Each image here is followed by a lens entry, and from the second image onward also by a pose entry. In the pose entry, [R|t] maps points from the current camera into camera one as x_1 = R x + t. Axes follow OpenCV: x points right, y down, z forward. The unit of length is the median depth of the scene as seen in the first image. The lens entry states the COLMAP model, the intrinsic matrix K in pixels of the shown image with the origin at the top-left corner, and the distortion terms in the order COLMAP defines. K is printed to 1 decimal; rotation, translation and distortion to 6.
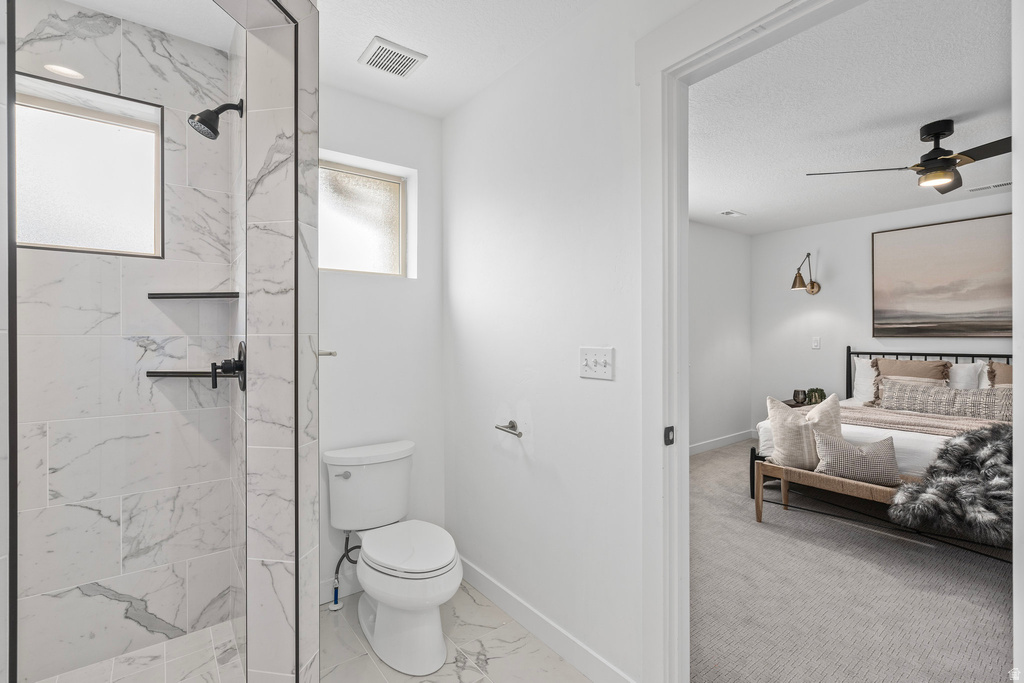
lens RADIAL K [[470.4, 0, 511.4], [0, 470.4, 337.0], [0, 0, 1]] dist [-0.008825, -0.000554]
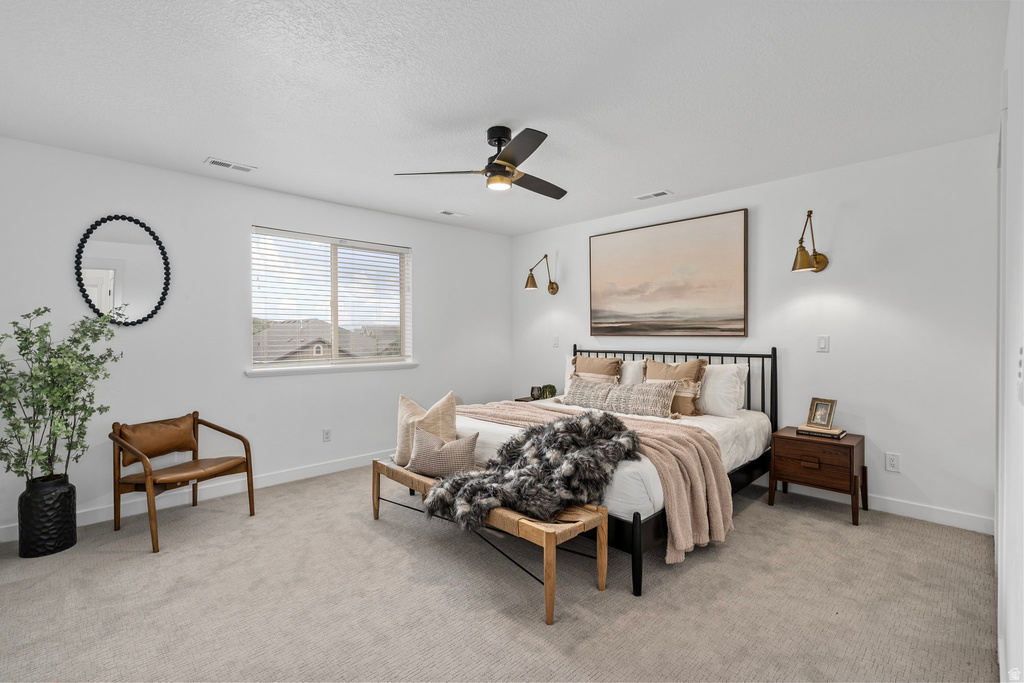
lens RADIAL K [[470.4, 0, 511.4], [0, 470.4, 337.0], [0, 0, 1]] dist [-0.008825, -0.000554]
pose [[0.989657, 0.003441, 0.143413, 0.502167], [-0.003961, 0.999987, 0.003339, 0.000578], [-0.143400, -0.003872, 0.989657, -0.023997]]
